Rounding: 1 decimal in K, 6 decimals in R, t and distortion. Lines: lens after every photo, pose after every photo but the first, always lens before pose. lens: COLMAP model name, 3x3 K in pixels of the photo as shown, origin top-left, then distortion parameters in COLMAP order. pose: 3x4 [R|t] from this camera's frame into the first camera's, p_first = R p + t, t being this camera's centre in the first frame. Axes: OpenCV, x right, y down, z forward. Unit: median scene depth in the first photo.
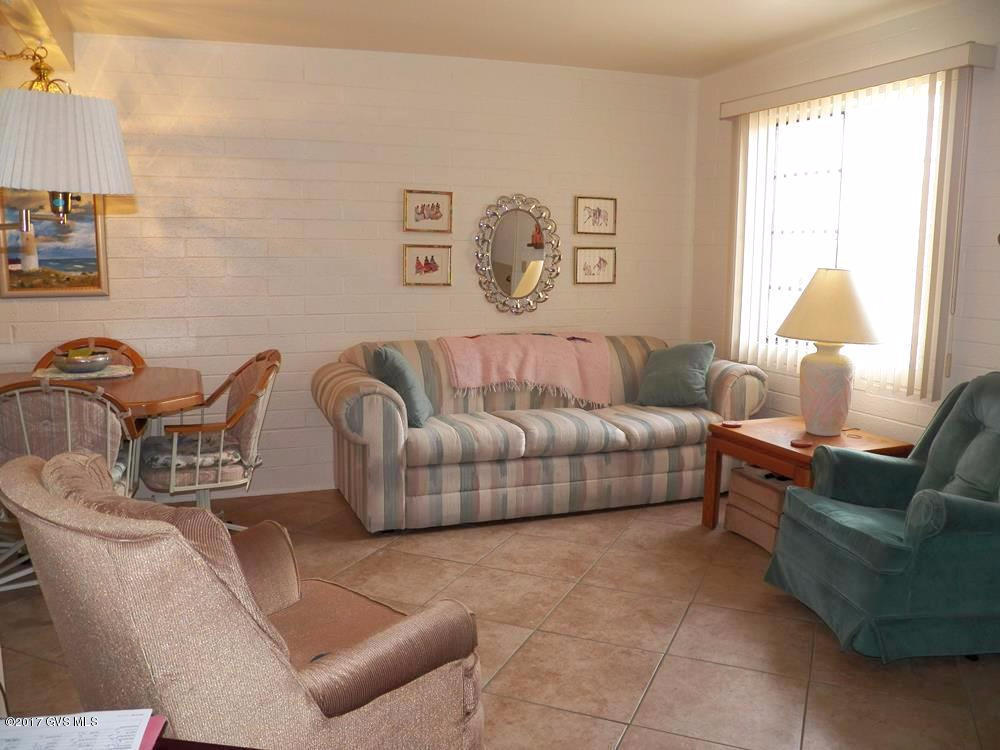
lens RADIAL K [[813.6, 0, 500.0], [0, 813.6, 375.0], [0, 0, 1]] dist [-0.138547, 0.089368]
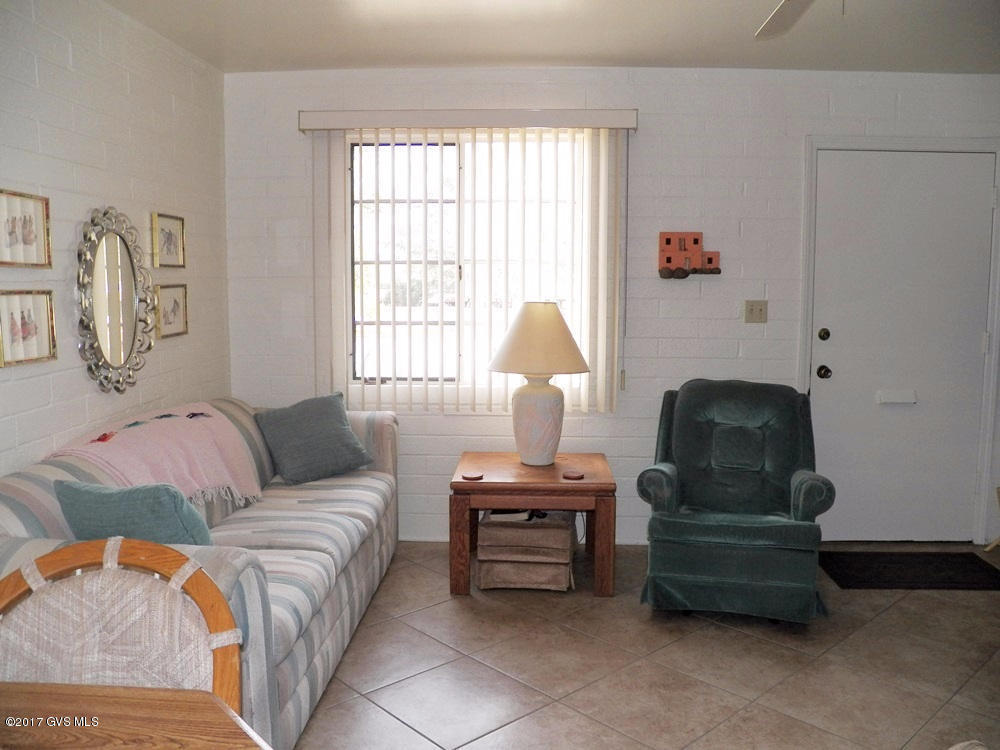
lens RADIAL K [[813.6, 0, 500.0], [0, 813.6, 375.0], [0, 0, 1]] dist [-0.138547, 0.089368]
pose [[0.412596, -0.120208, 0.902948, -0.533841], [0.136846, 0.988185, 0.069024, -0.114569], [-0.900576, 0.095086, 0.424171, 0.581091]]
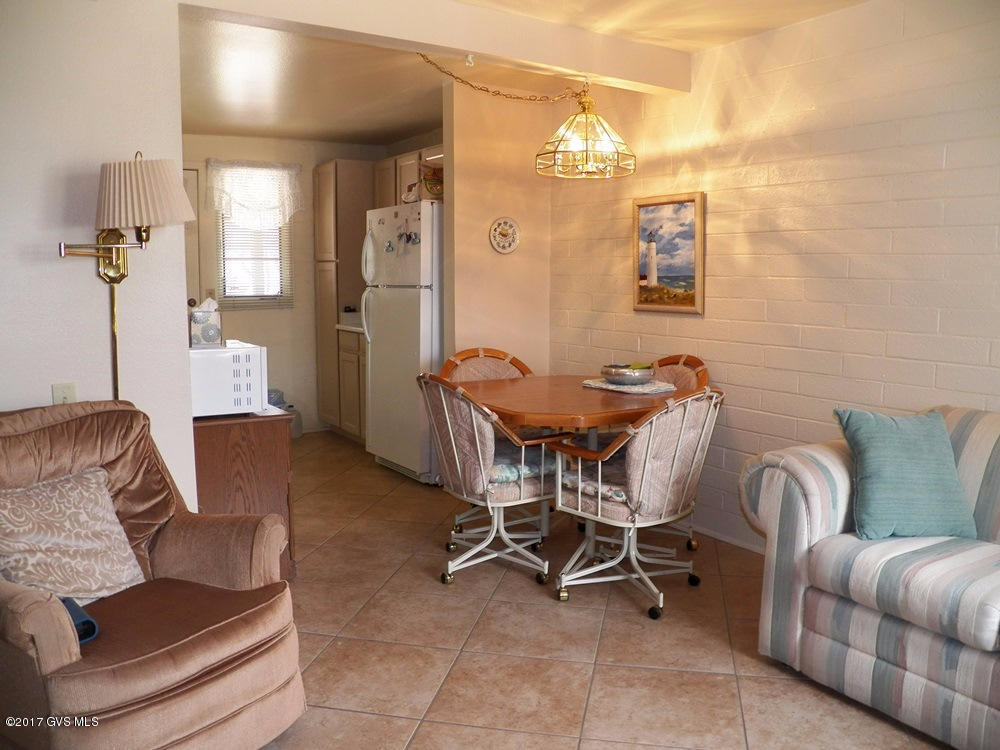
lens RADIAL K [[813.6, 0, 500.0], [0, 813.6, 375.0], [0, 0, 1]] dist [-0.138547, 0.089368]
pose [[0.218288, 0.113043, -0.969315, 0.439665], [-0.145842, 0.985893, 0.082133, -0.074707], [0.964925, 0.123438, 0.231695, 0.558261]]
